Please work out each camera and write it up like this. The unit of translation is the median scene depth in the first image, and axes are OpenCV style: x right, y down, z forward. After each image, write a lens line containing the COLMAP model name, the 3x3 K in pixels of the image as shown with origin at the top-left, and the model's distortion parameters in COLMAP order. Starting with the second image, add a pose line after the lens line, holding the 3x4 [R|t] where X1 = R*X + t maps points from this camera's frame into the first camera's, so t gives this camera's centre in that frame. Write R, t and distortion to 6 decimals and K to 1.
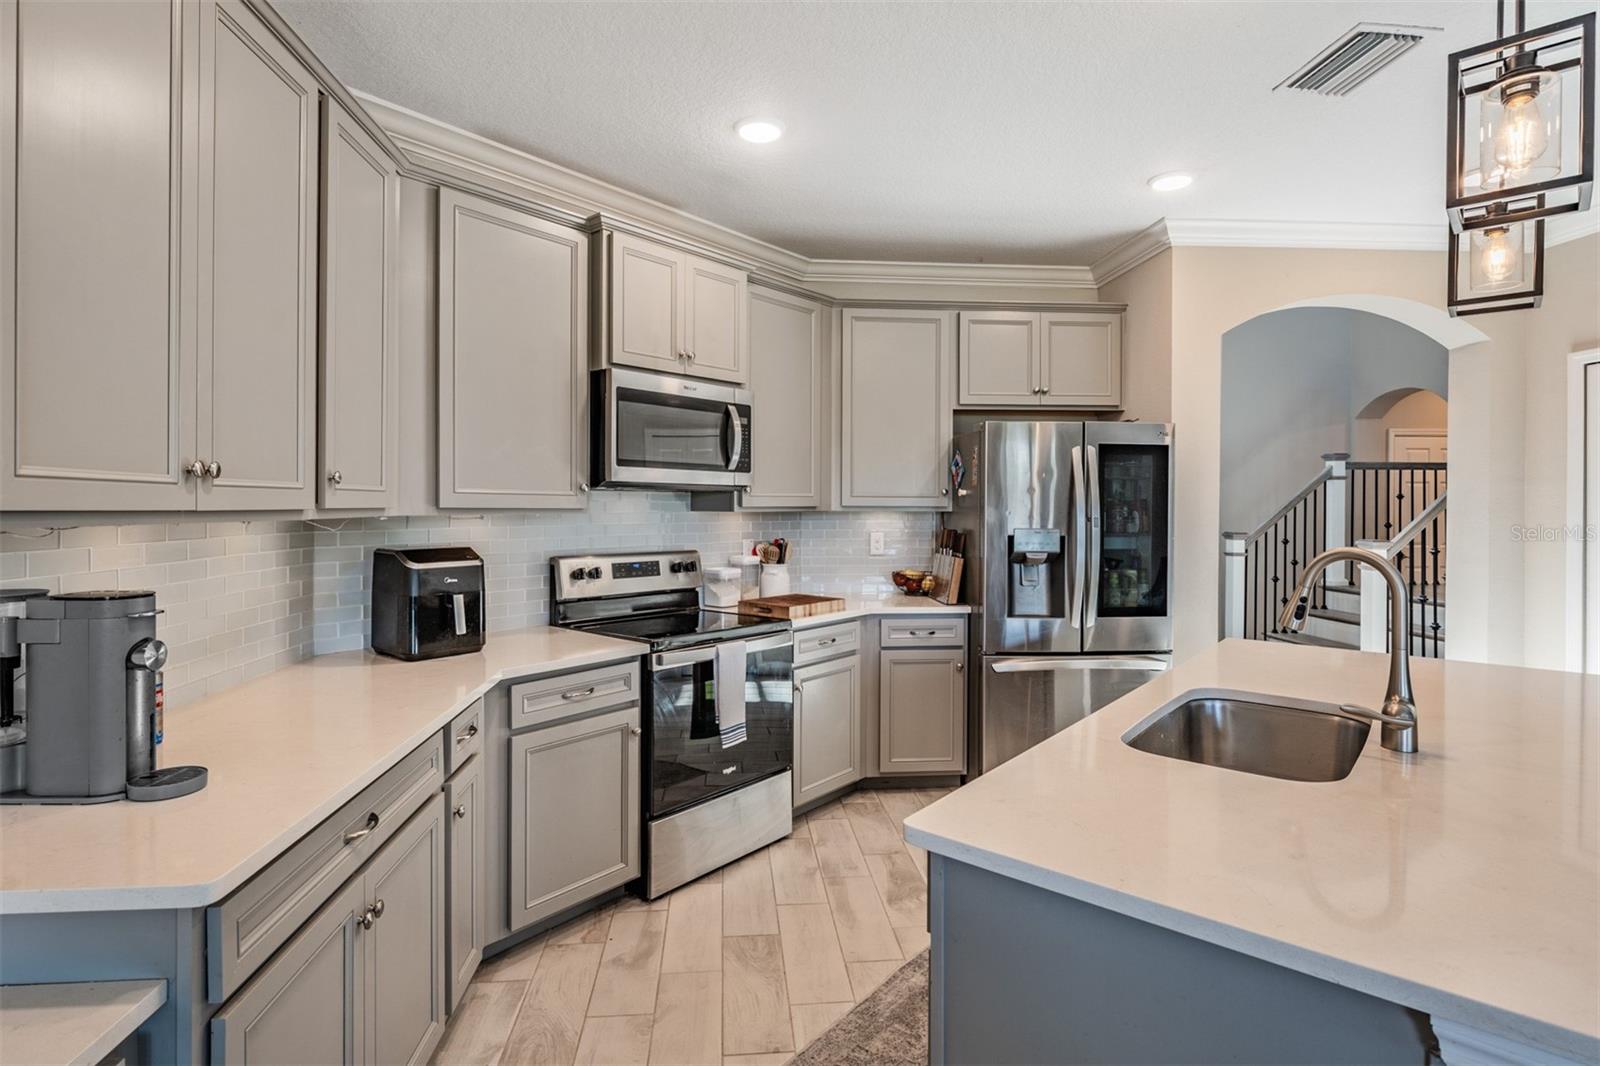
lens RADIAL K [[794.2, 0, 796.7], [0, 794.2, 509.1], [0, 0, 1]] dist [0.001586, -0.000195]
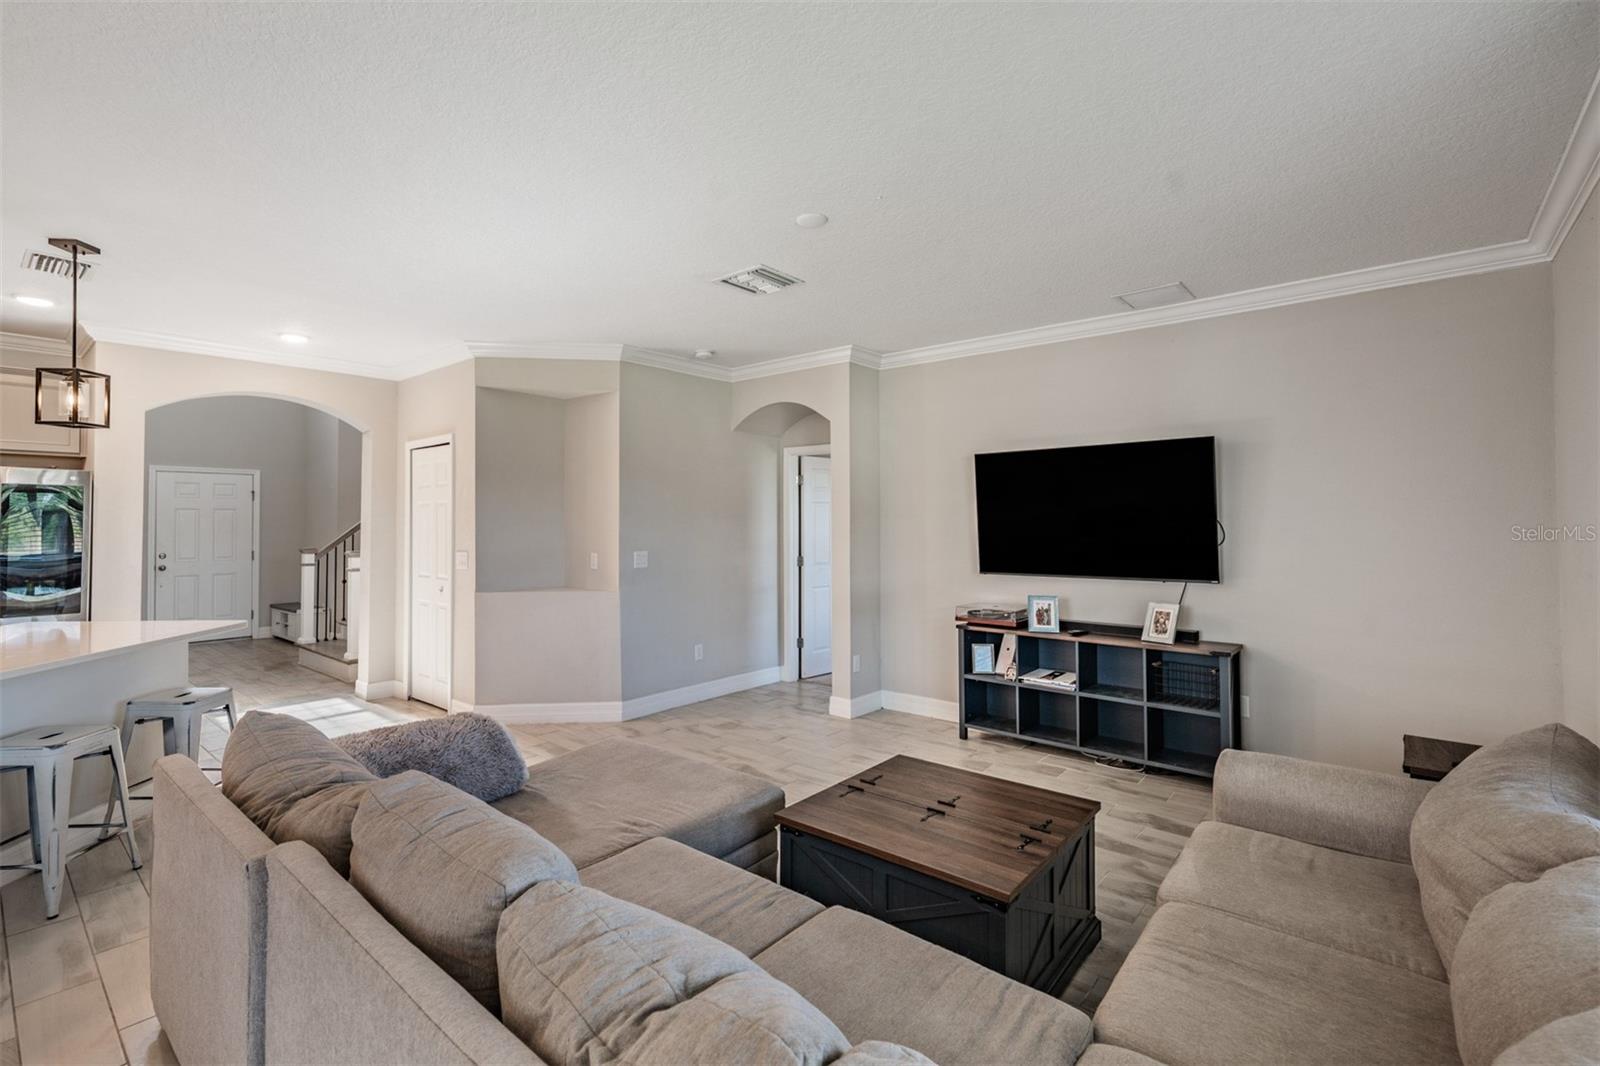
lens RADIAL K [[719.2, 0, 801.9], [0, 719.2, 506.9], [0, 0, 1]] dist [0.004964, -0.003373]
pose [[0.709155, 0.014291, 0.704908, 0.526844], [0.006267, 0.999627, -0.026571, -0.006986], [-0.705025, 0.023261, 0.708801, -0.837642]]
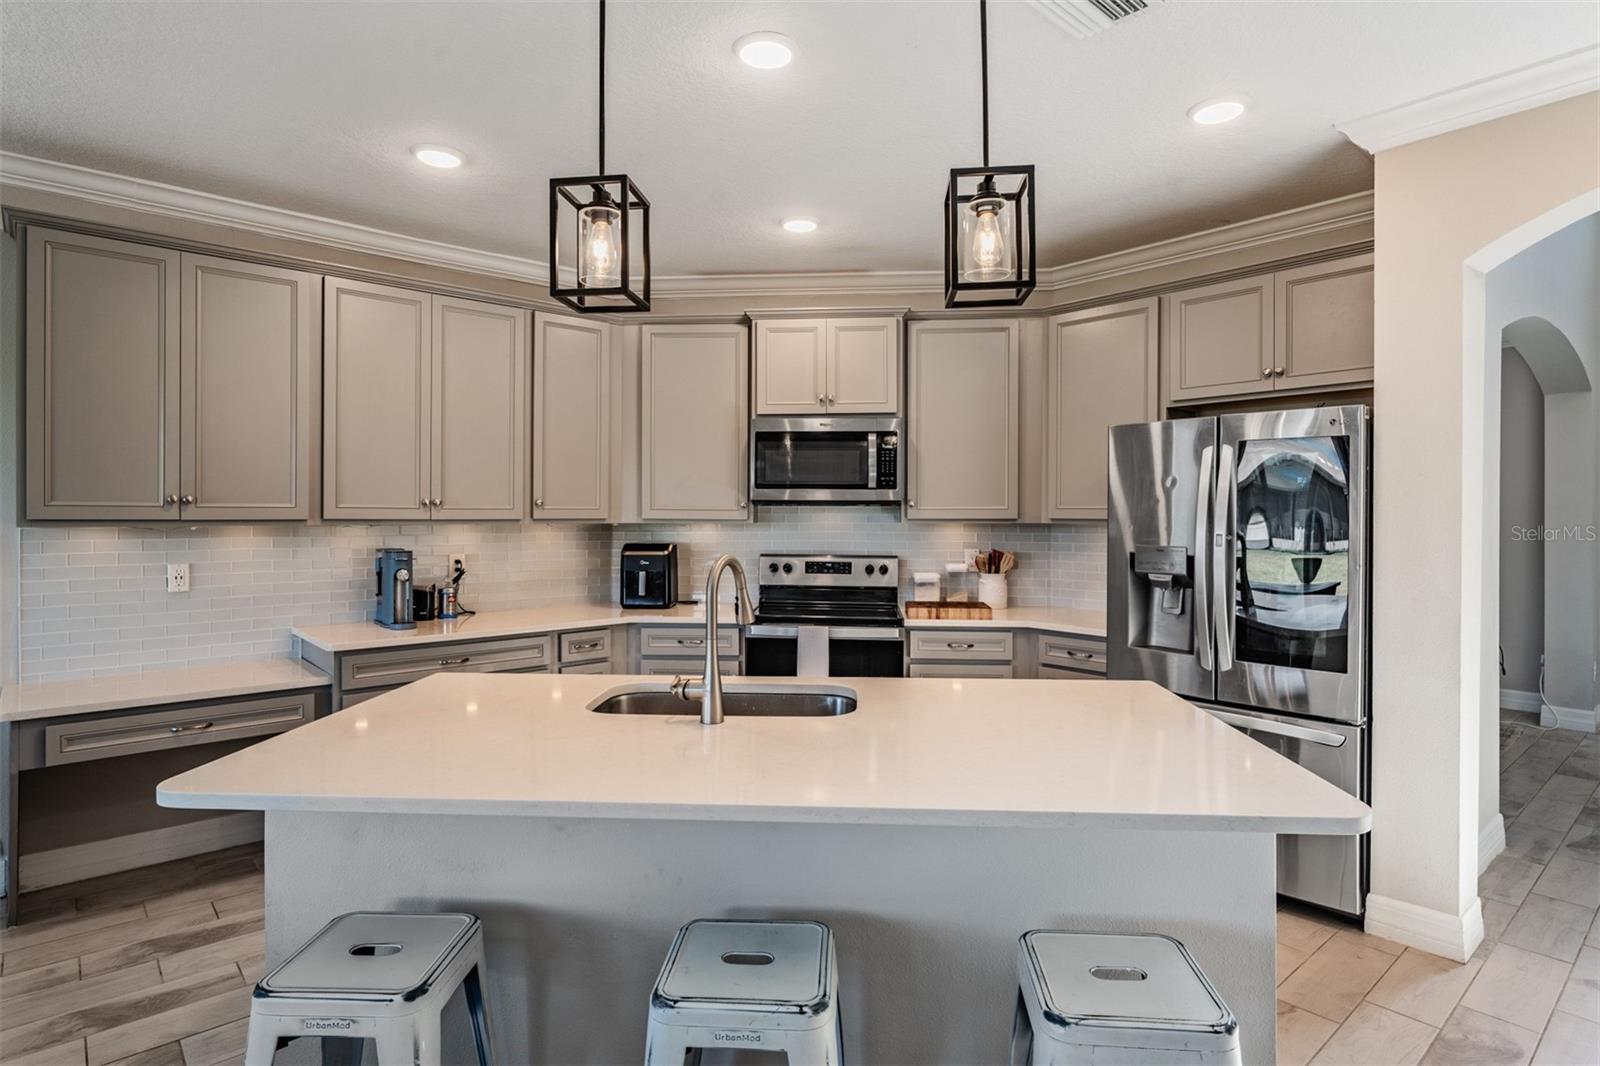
lens RADIAL K [[848.7, 0, 799.2], [0, 848.7, 516.1], [0, 0, 1]] dist [0.003148, -0.000744]
pose [[0.597948, 0.001595, -0.801533, 0.889556], [-0.004199, 0.999991, -0.001142, -0.005390], [0.801524, 0.004049, 0.597949, 0.155268]]
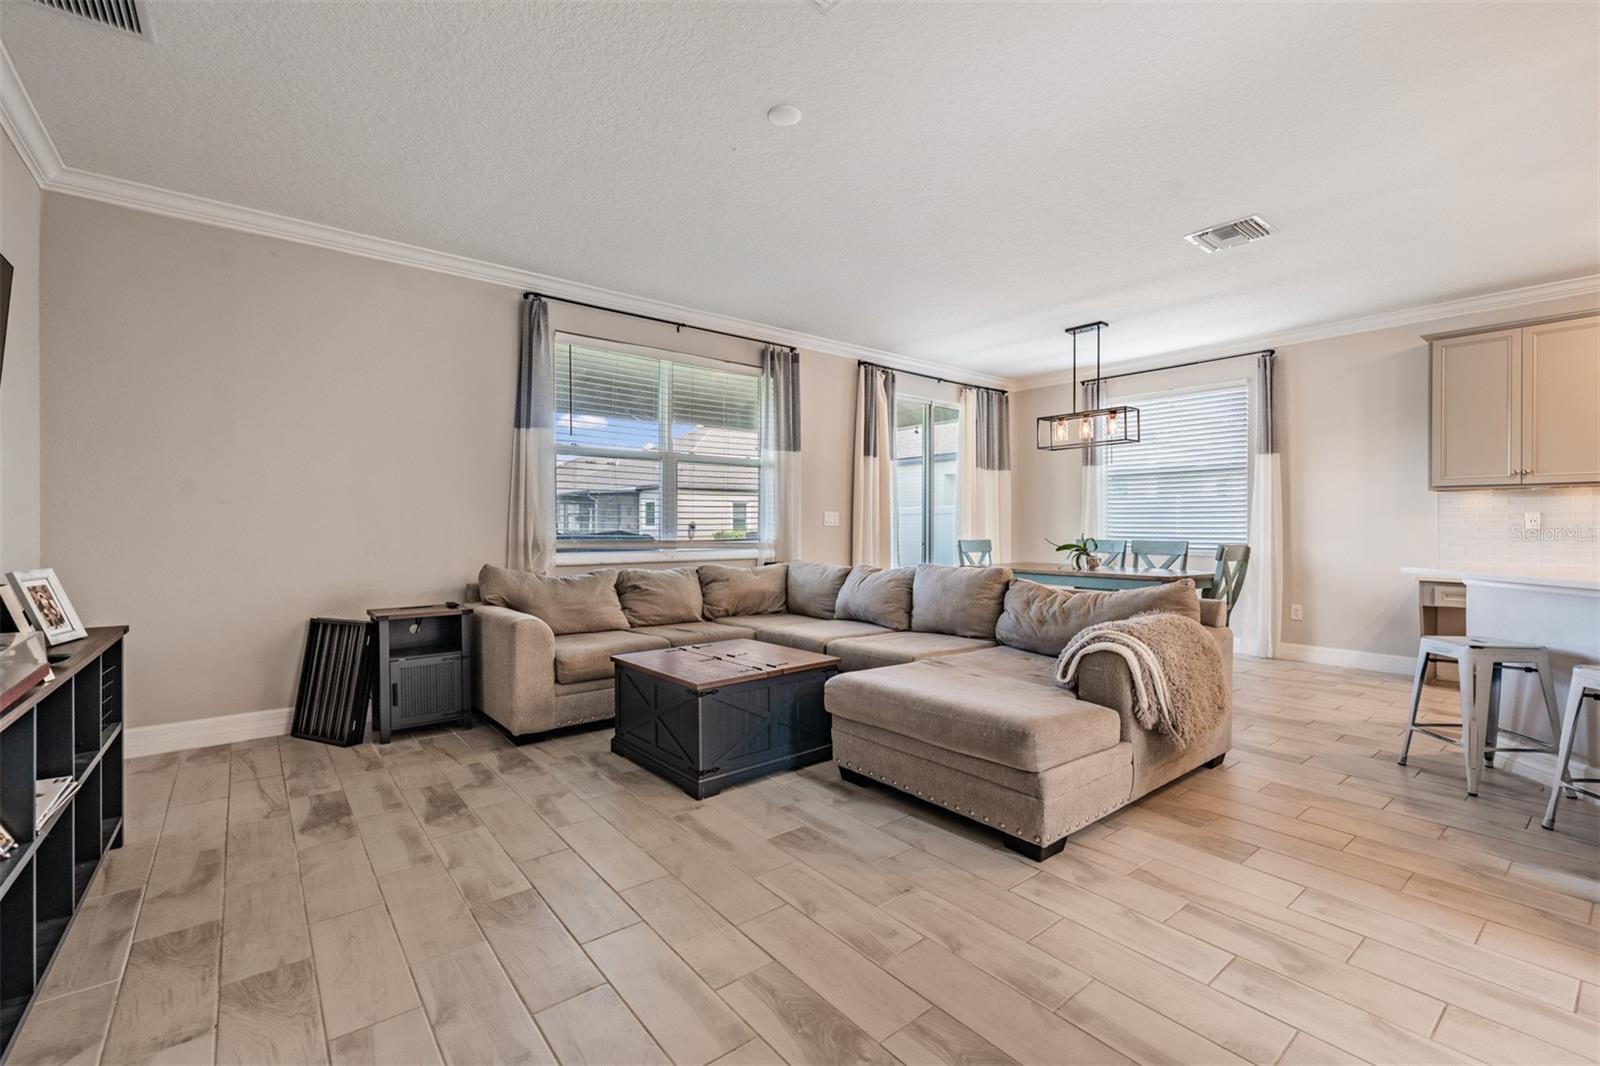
lens RADIAL K [[694.0, 0, 800.1], [0, 694.0, 528.2], [0, 0, 1]] dist [0.009162, -0.000315]
pose [[-0.823312, -0.000774, -0.567589, 1.637795], [-0.003905, 0.999983, 0.004301, 0.087773], [0.567576, 0.005758, -0.823301, 0.498503]]
